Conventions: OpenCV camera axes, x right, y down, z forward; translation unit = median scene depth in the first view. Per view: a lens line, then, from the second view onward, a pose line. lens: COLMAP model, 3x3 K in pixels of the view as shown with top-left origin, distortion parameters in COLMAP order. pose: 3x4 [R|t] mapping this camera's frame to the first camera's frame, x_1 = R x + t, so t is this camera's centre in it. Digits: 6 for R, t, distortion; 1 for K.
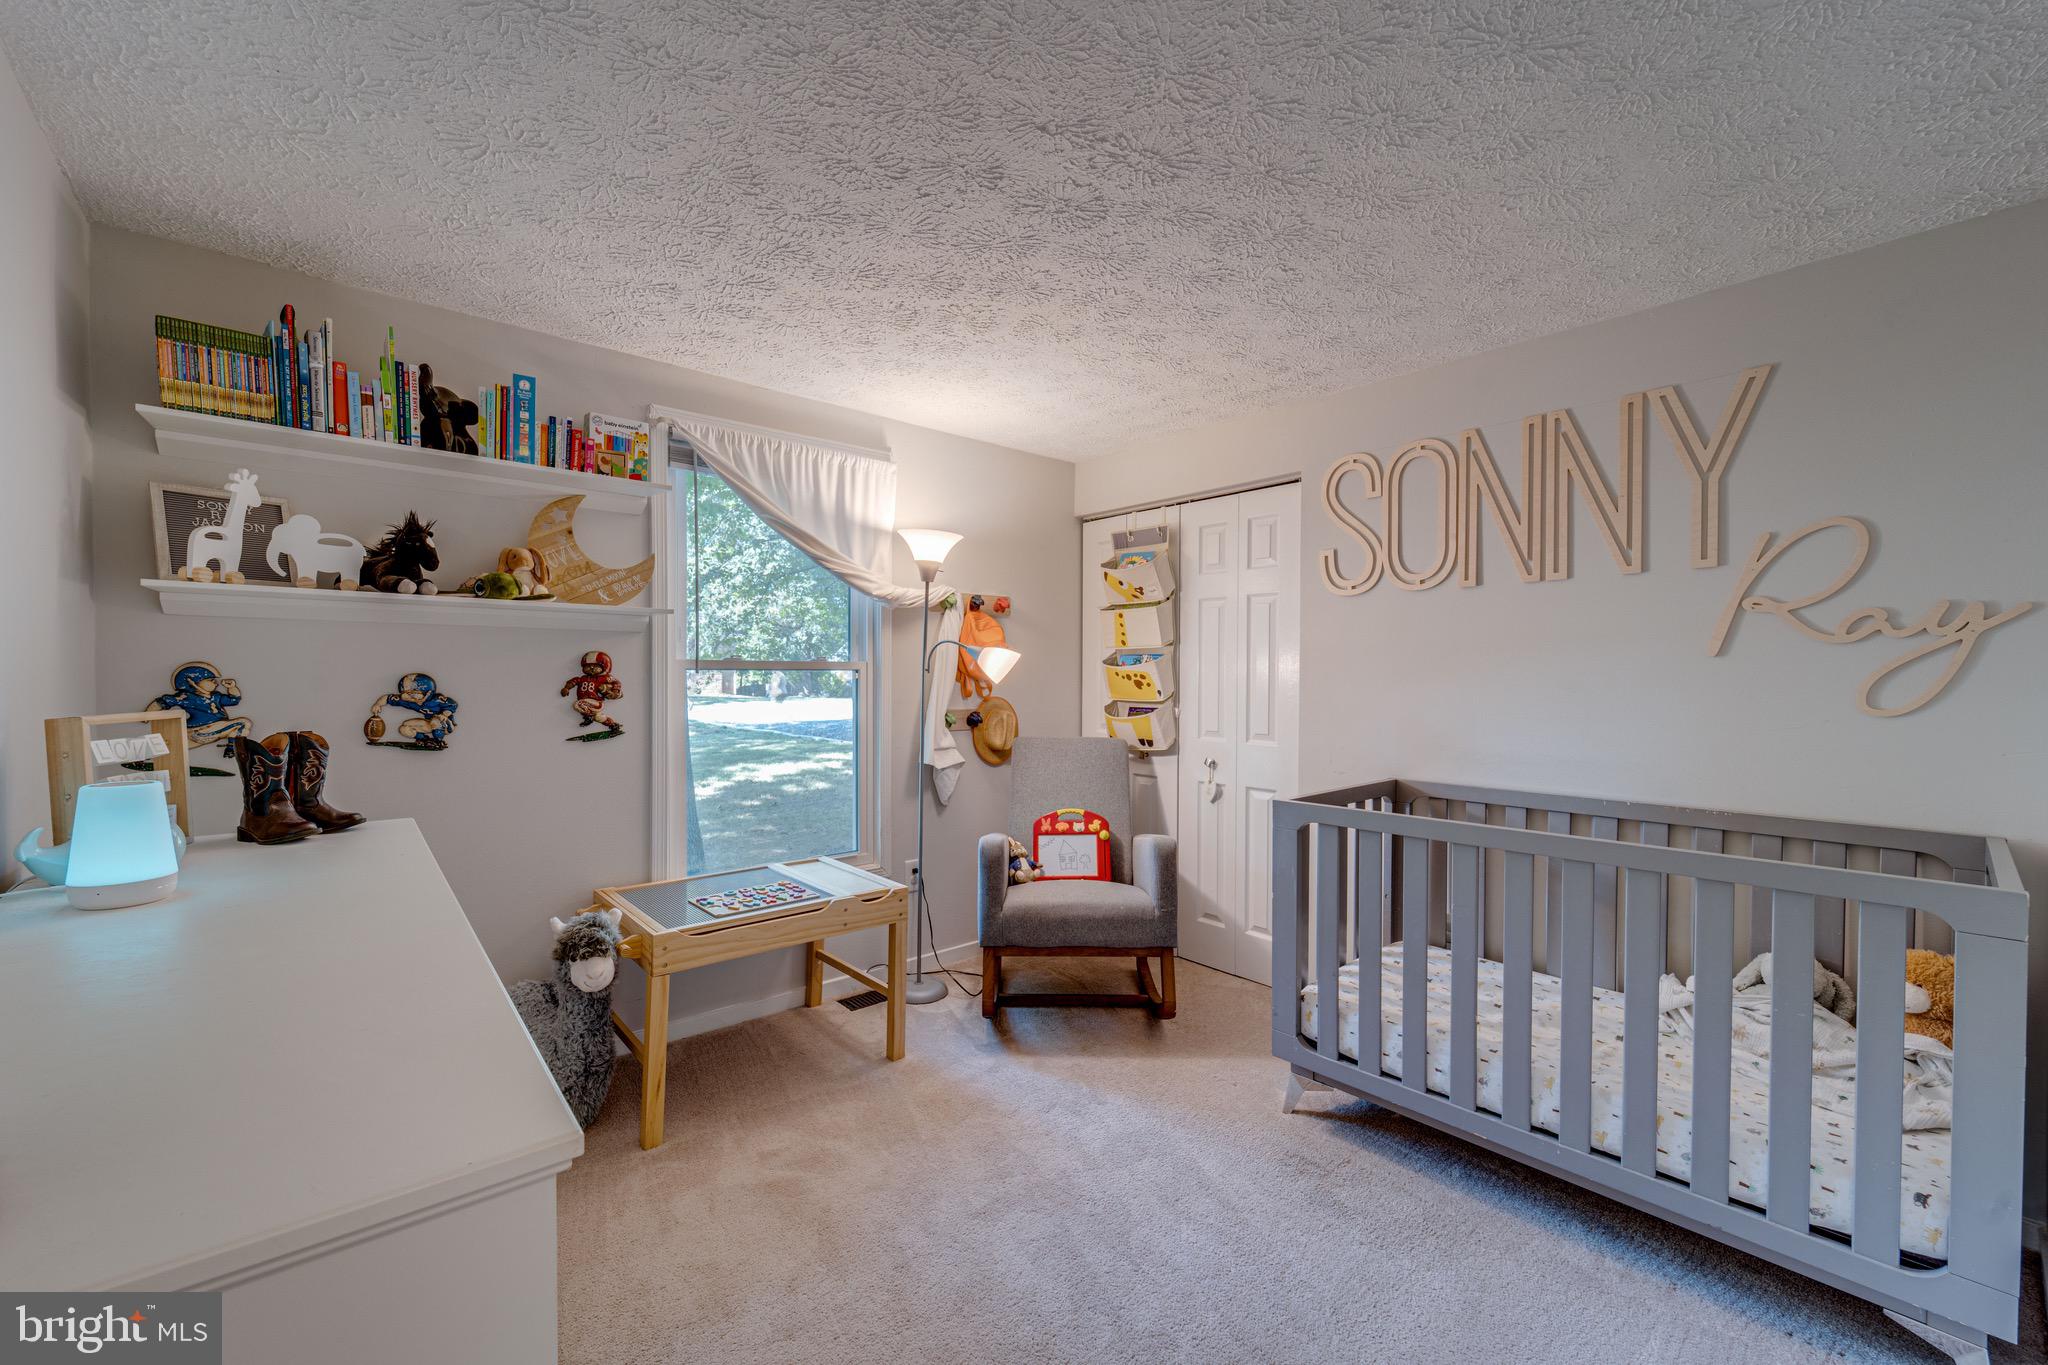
lens RADIAL K [[814.1, 0, 1024.6], [0, 814.1, 688.5], [0, 0, 1]] dist [0.003636, -0.002334]
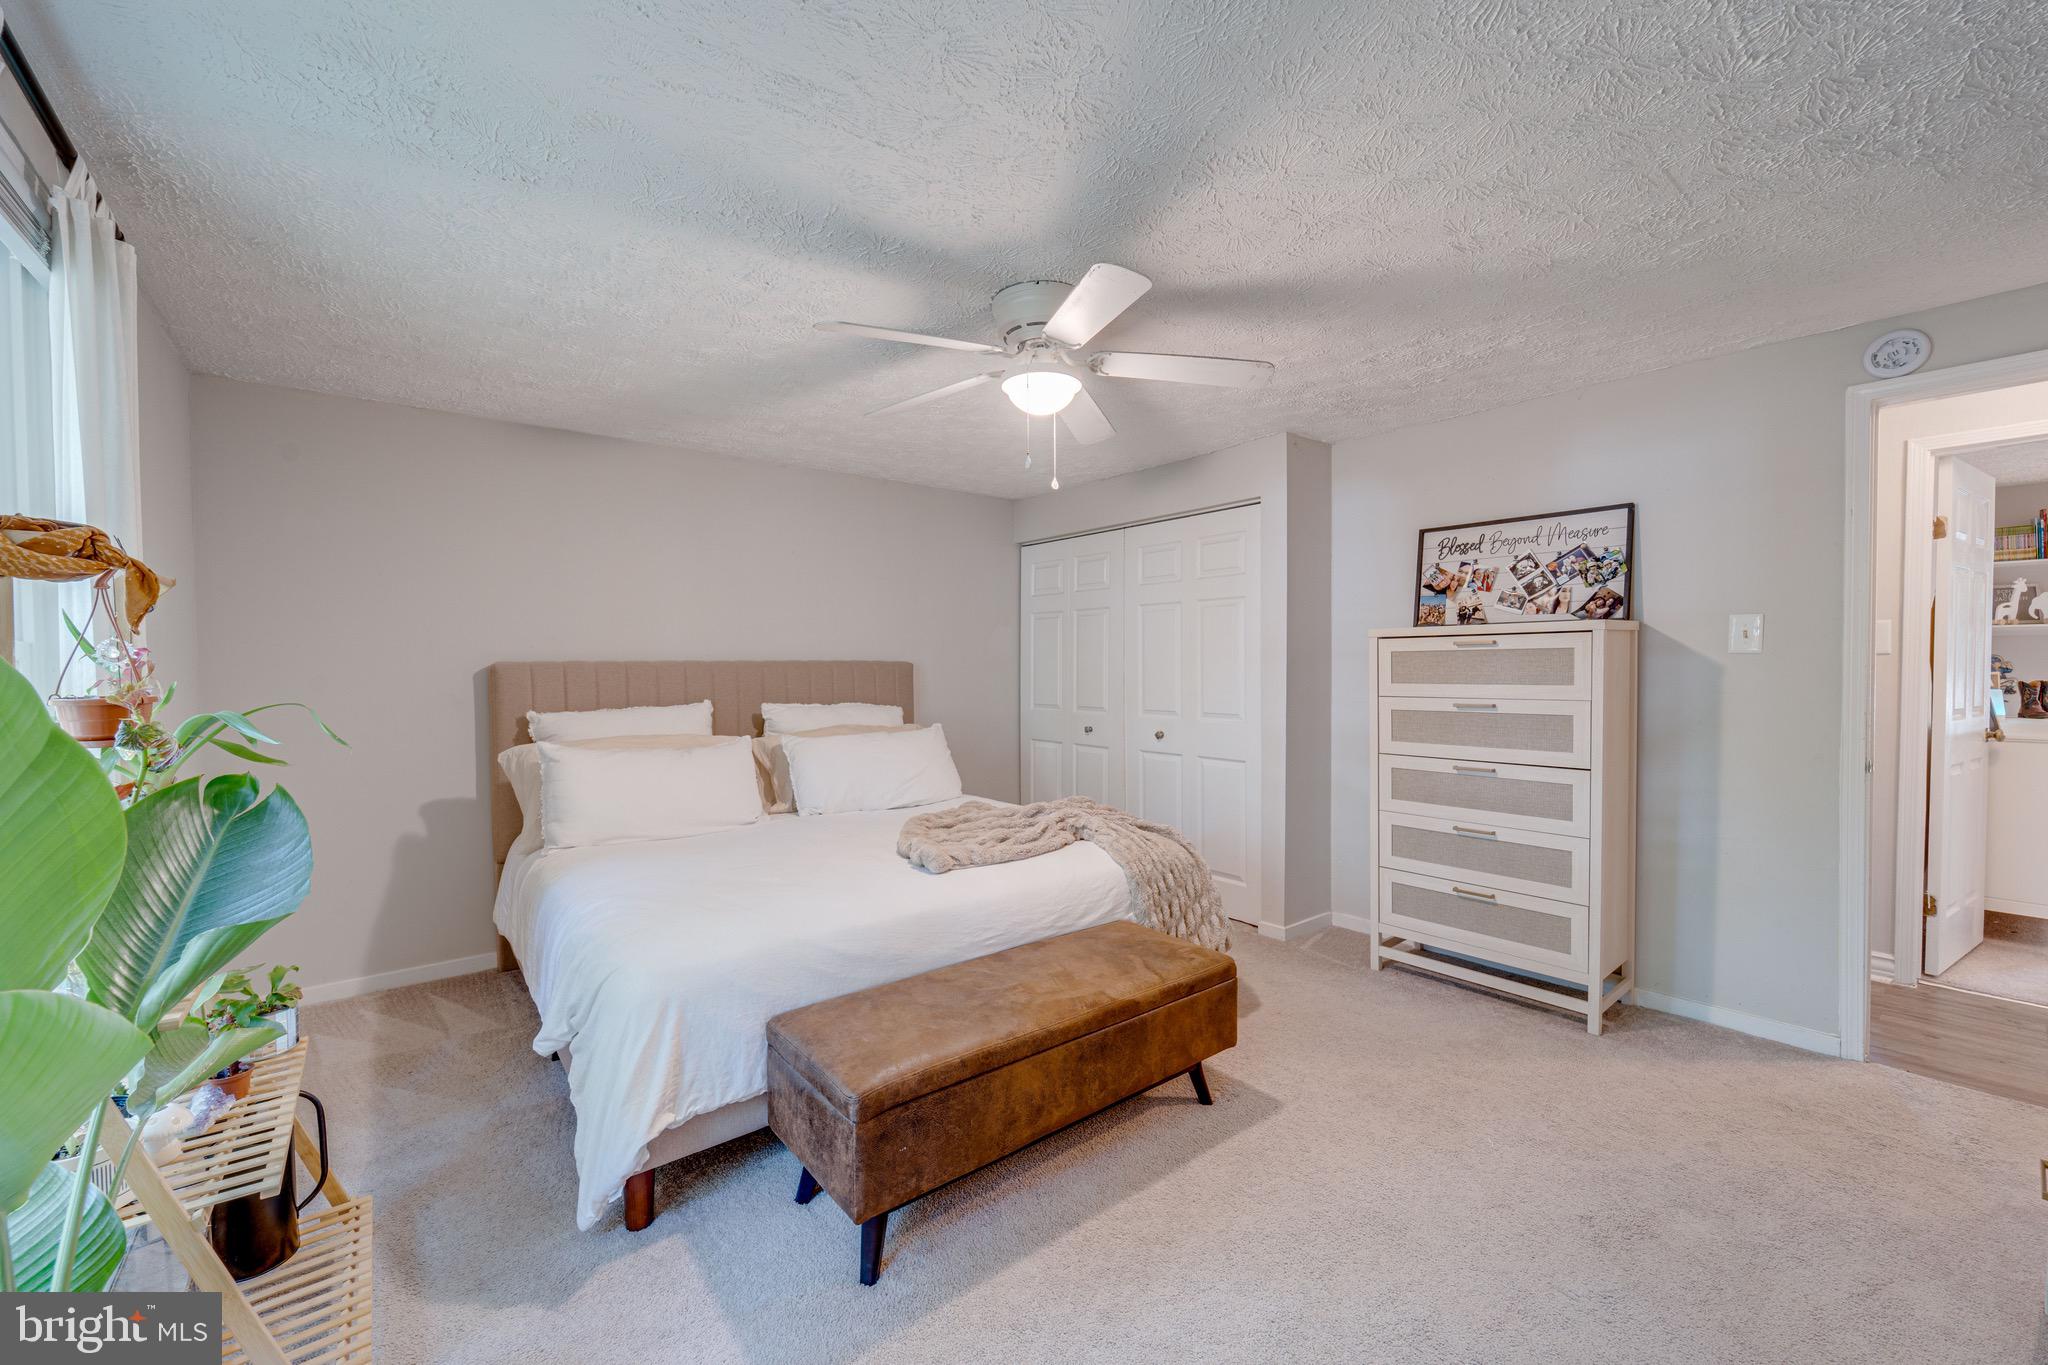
lens RADIAL K [[814.1, 0, 1023.7], [0, 814.1, 683.3], [0, 0, 1]] dist [0.003636, -0.002334]
pose [[-0.038114, 0.025438, -0.998950, 1.691169], [-0.007882, 0.999637, 0.025756, 0.014781], [0.999242, 0.008855, -0.037900, -1.990539]]
